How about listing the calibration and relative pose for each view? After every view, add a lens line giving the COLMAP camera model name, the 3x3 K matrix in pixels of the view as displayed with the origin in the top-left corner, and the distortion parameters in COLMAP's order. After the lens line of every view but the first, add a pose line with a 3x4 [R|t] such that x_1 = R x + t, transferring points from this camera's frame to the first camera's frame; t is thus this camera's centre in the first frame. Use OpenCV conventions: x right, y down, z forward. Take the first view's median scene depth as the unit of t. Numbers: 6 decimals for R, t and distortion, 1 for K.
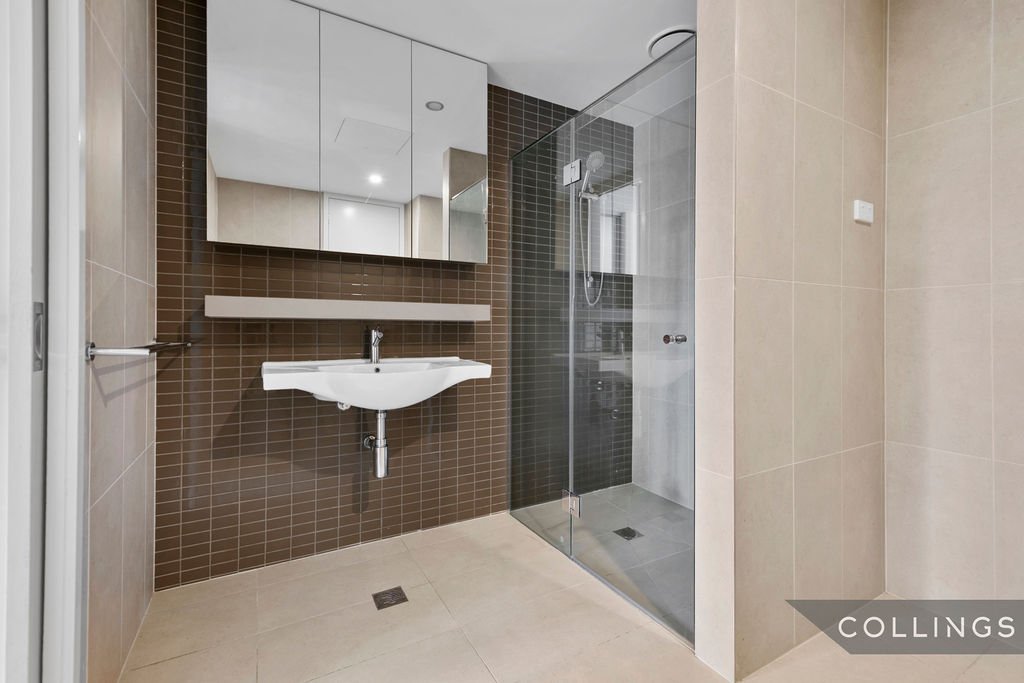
lens RADIAL K [[429.4, 0, 512.0], [0, 429.4, 341.5], [0, 0, 1]] dist [0.024060, 0.000095]
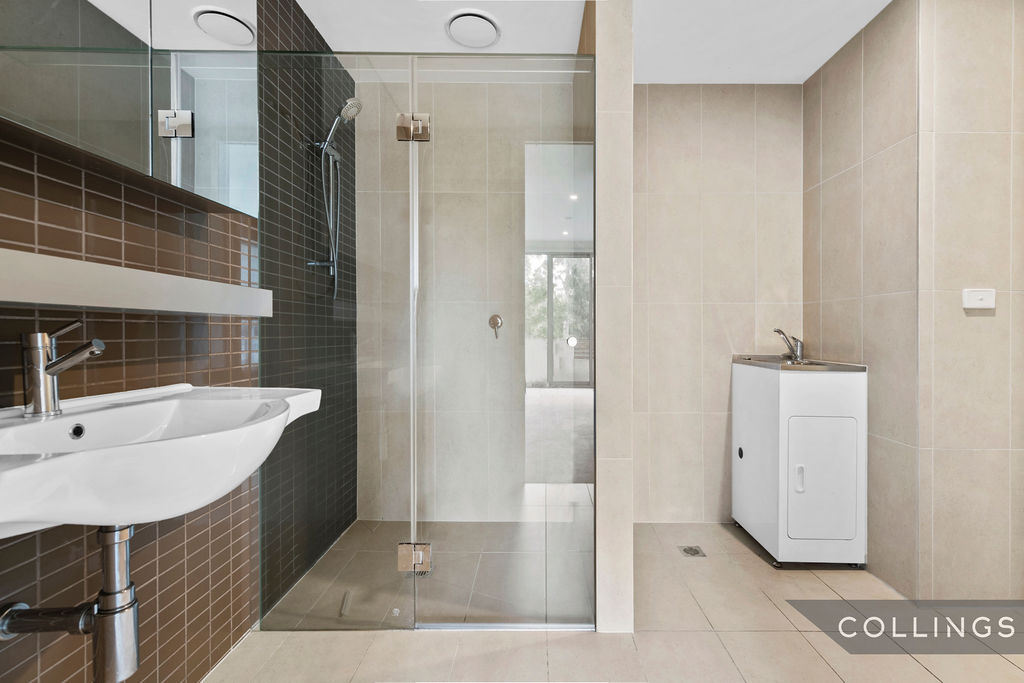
lens RADIAL K [[475.1, 0, 512.0], [0, 475.1, 341.5], [0, 0, 1]] dist [-0.008374, -0.000356]
pose [[0.472807, -0.014349, 0.881049, -0.463947], [0.013321, 0.999870, 0.009135, -0.015750], [-0.881065, 0.007417, 0.472937, 0.392973]]
